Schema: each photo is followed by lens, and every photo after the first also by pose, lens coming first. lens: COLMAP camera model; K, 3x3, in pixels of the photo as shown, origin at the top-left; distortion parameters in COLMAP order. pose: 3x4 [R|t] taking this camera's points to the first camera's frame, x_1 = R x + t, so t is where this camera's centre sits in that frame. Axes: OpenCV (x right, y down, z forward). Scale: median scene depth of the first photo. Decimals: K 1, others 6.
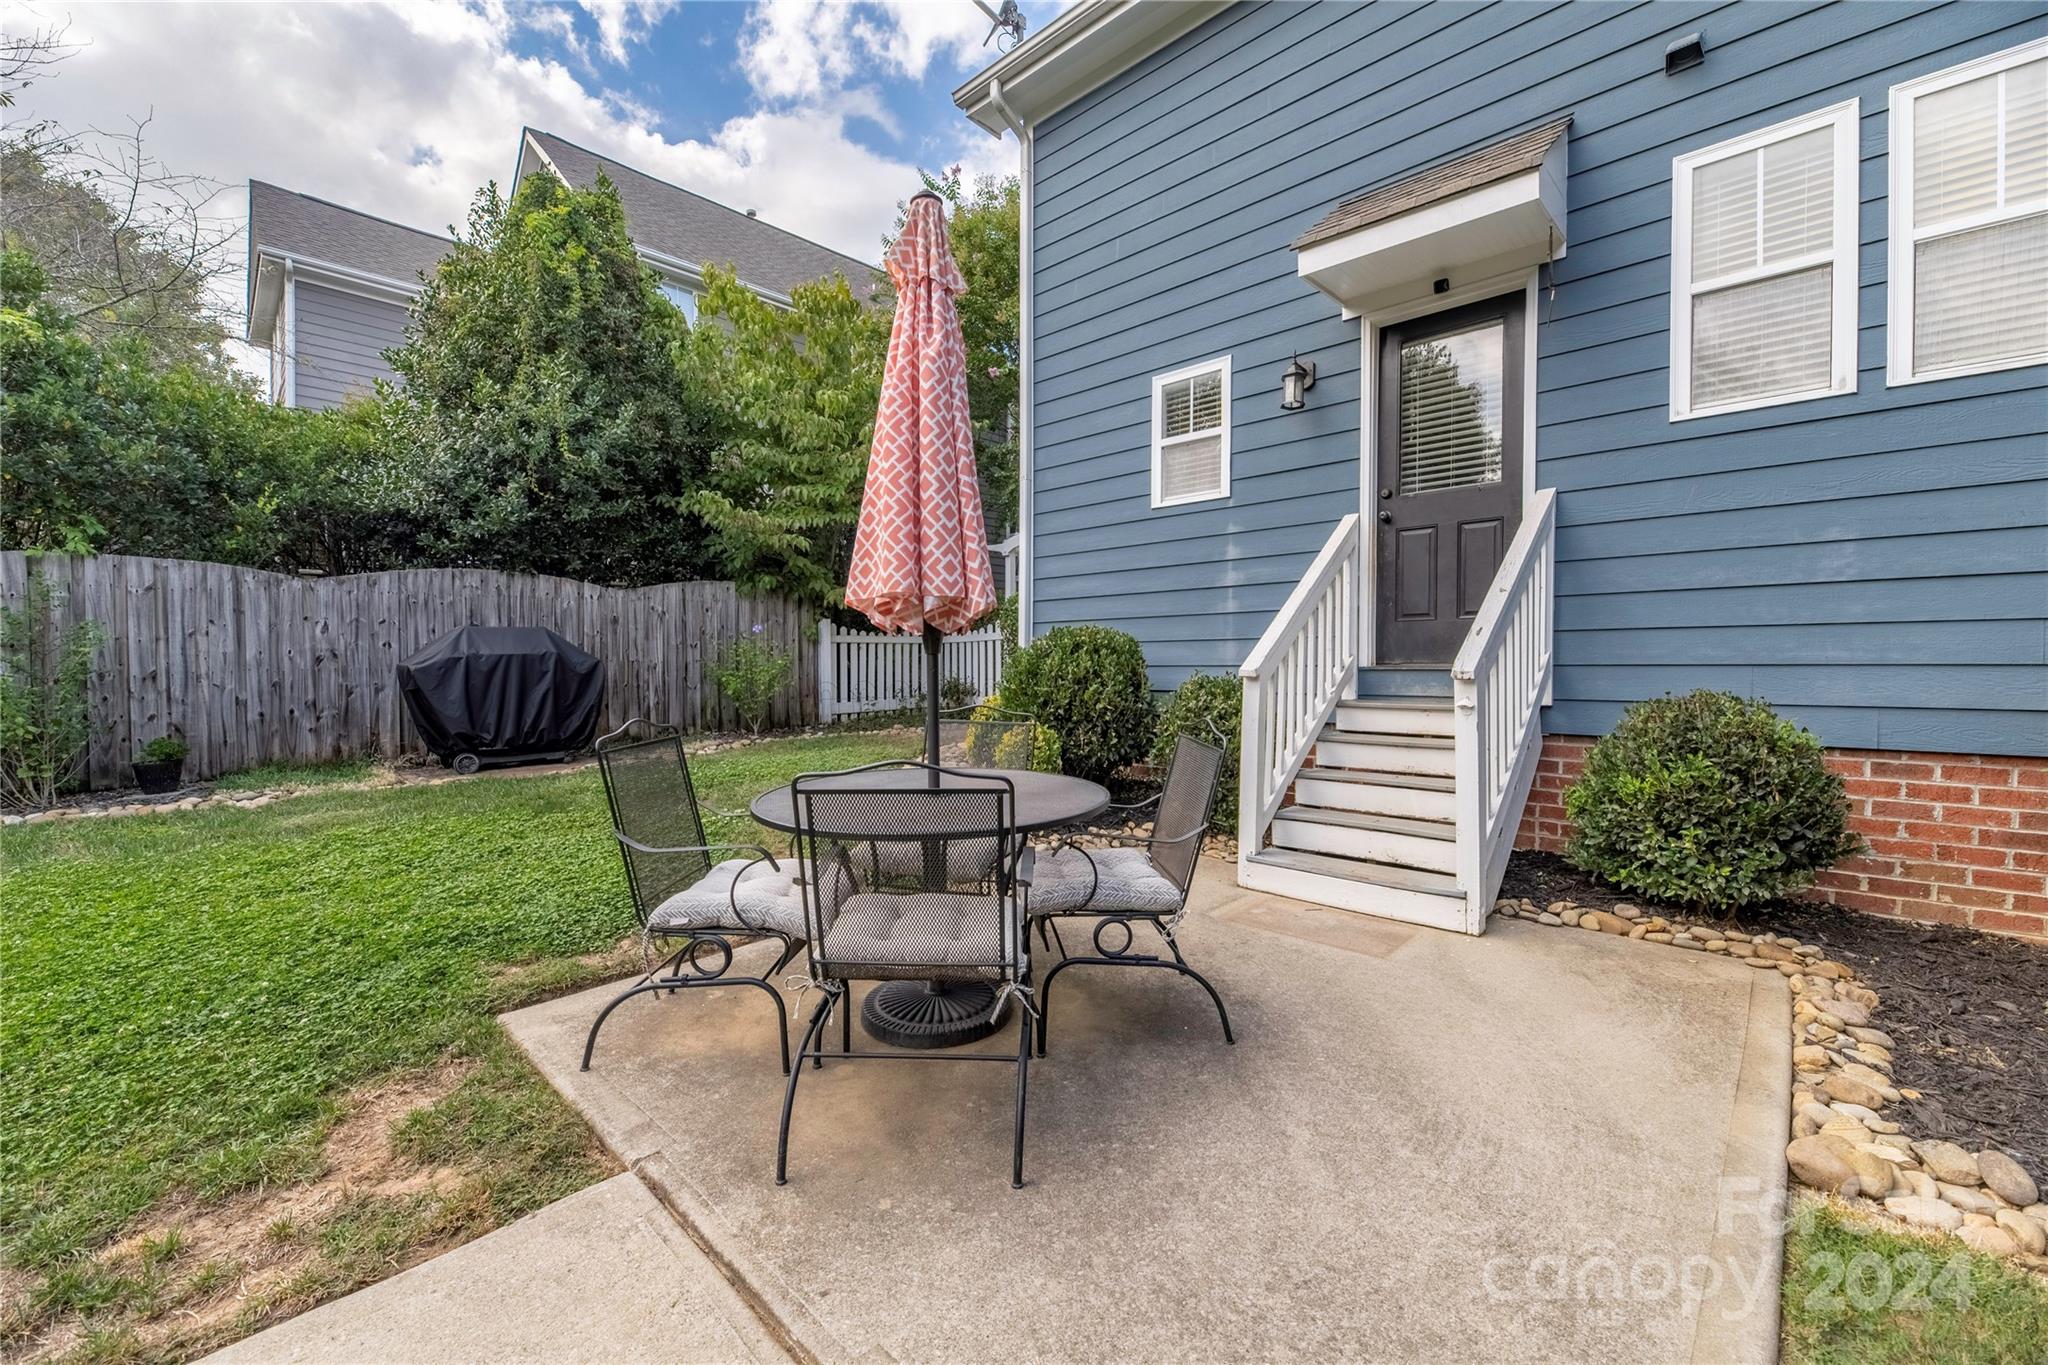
lens RADIAL K [[819.7, 0, 1036.7], [0, 819.7, 682.6], [0, 0, 1]] dist [0.010768, -0.007909]
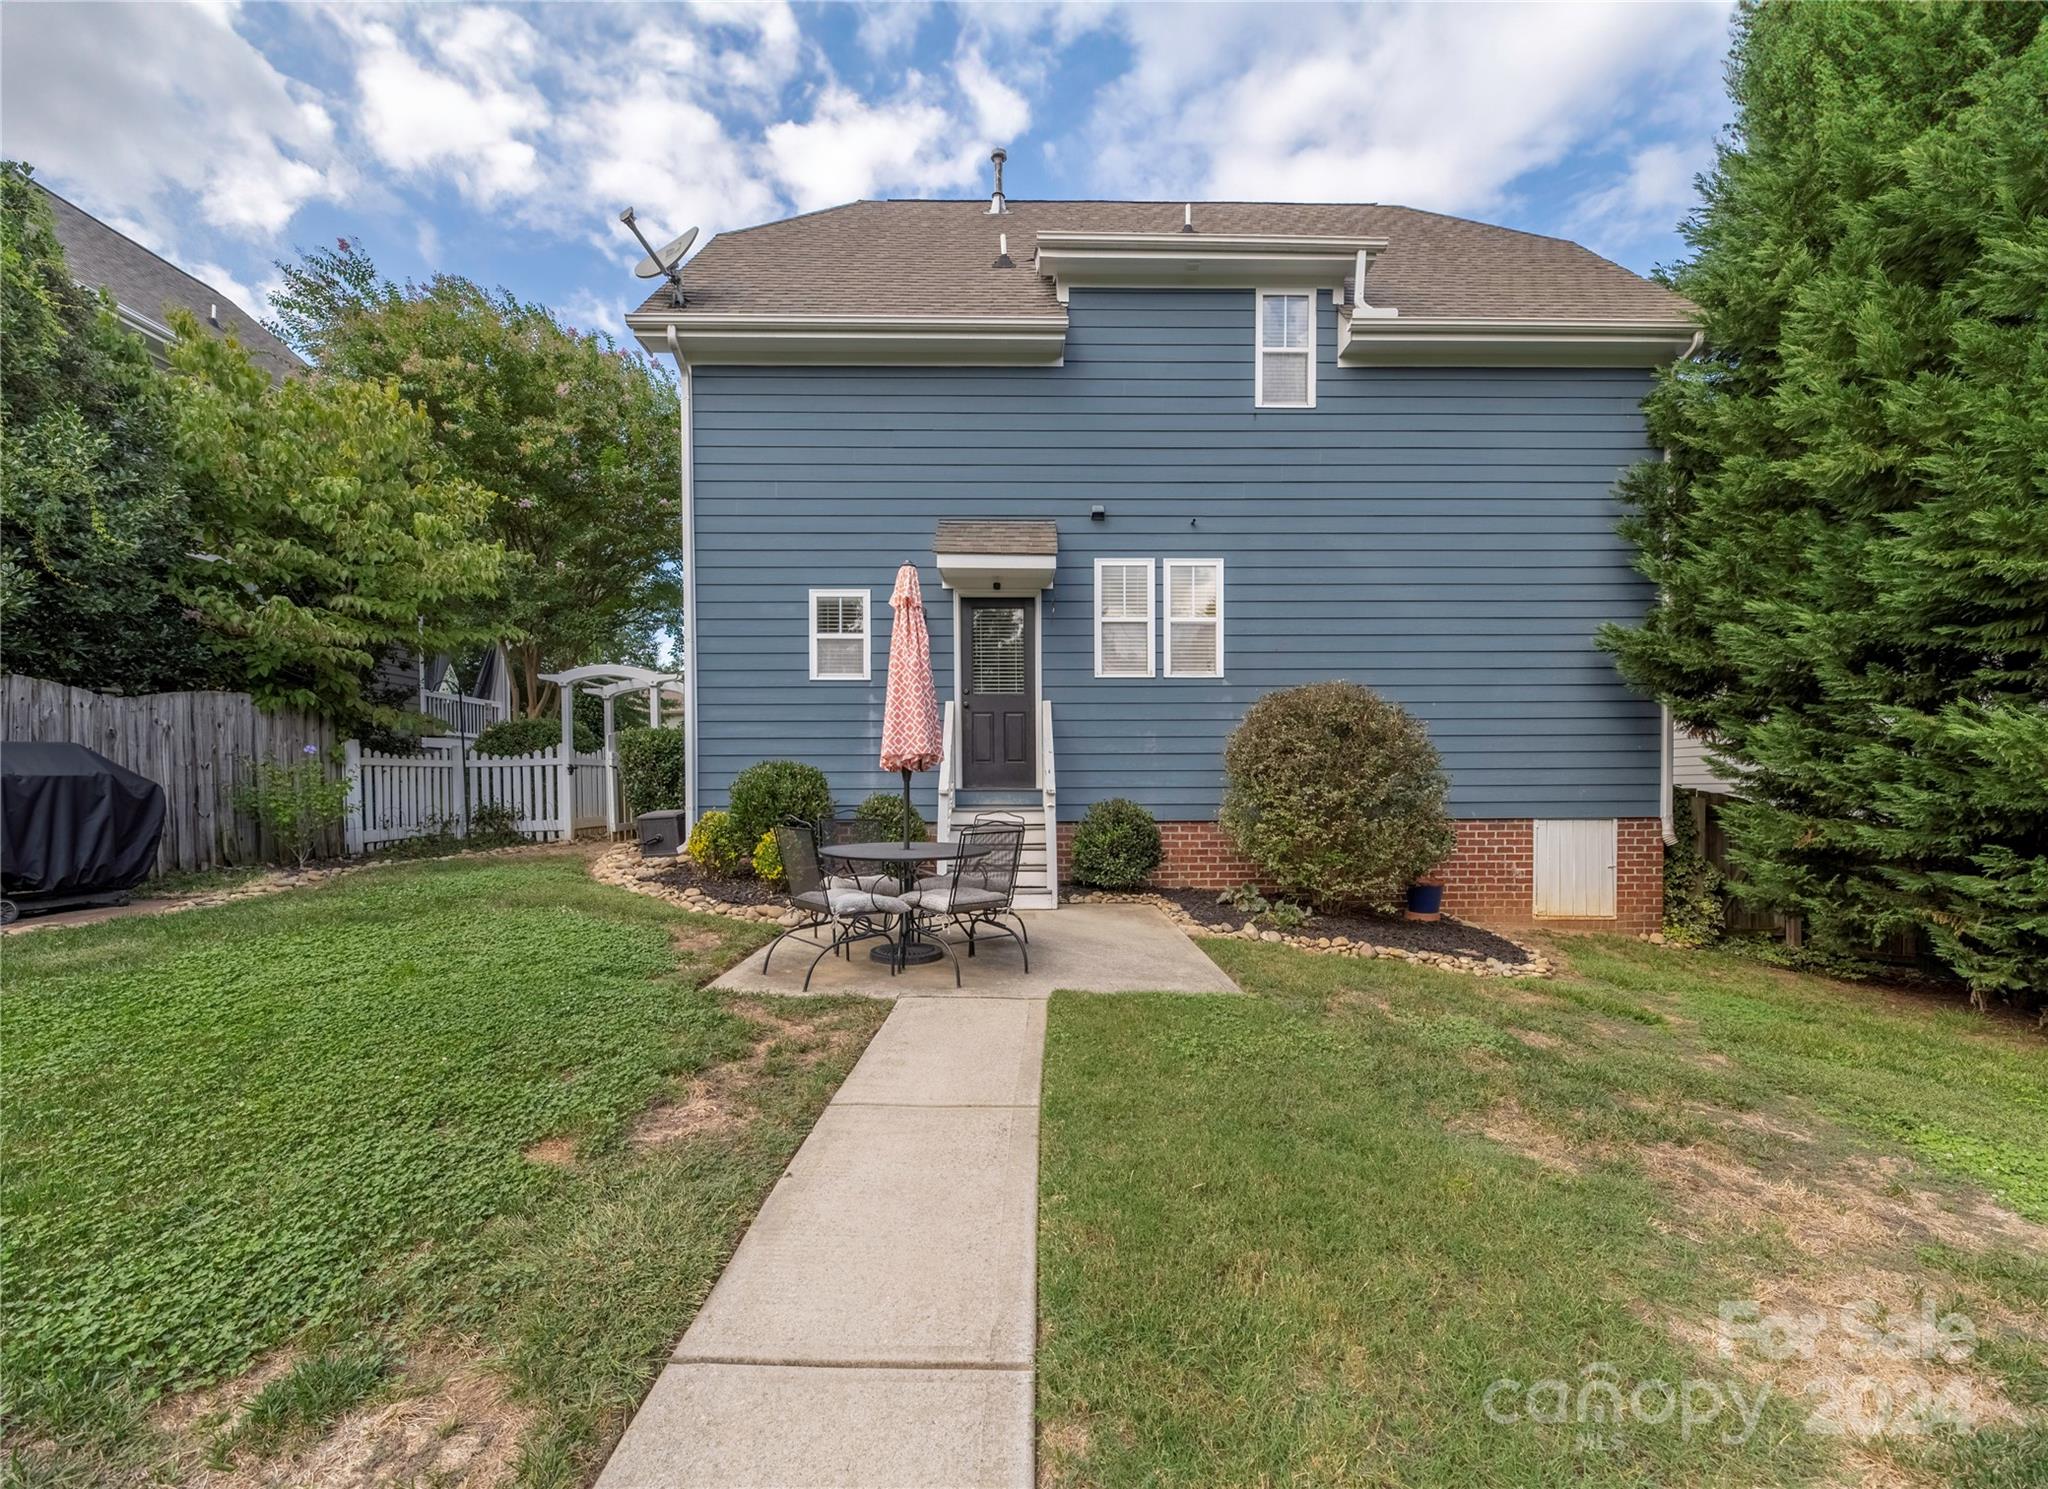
lens RADIAL K [[818.9, 0, 1028.0], [0, 818.9, 809.0], [0, 0, 1]] dist [-0.000065, 0.000030]
pose [[0.723254, -0.017072, 0.690371, -0.585819], [0.017247, 0.999829, 0.006656, 0.011735], [-0.690366, 0.007093, 0.723425, -0.306945]]
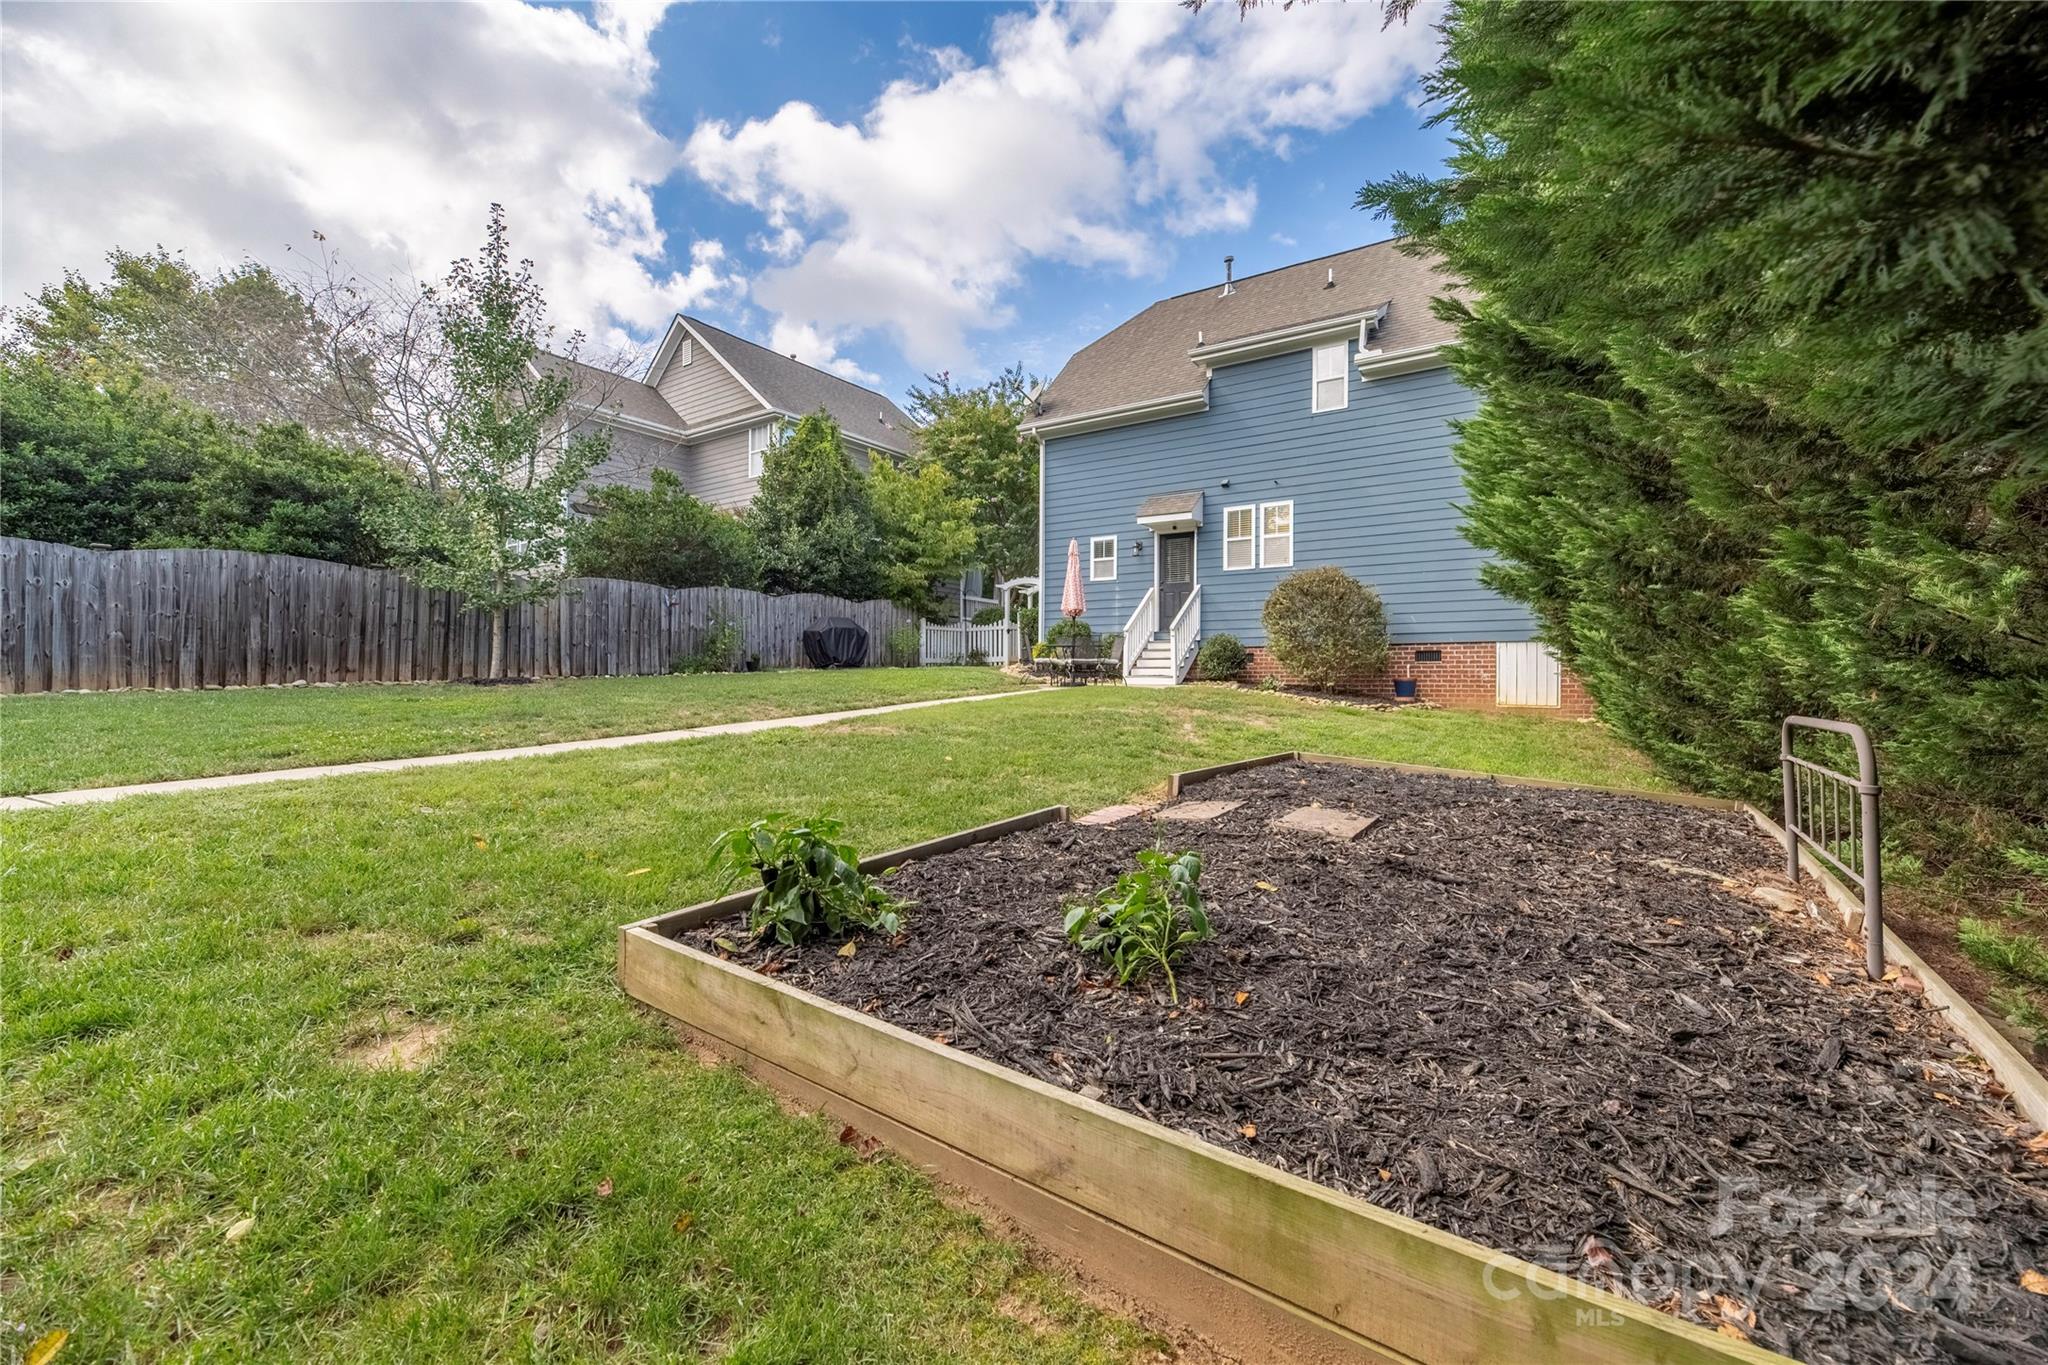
lens RADIAL K [[819.7, 0, 1036.7], [0, 819.7, 682.6], [0, 0, 1]] dist [0.010768, -0.007909]
pose [[0.983245, 0.004749, 0.182226, -0.601726], [-0.001716, 0.999857, -0.016795, 0.210896], [-0.182280, 0.016200, 0.983113, -1.918919]]
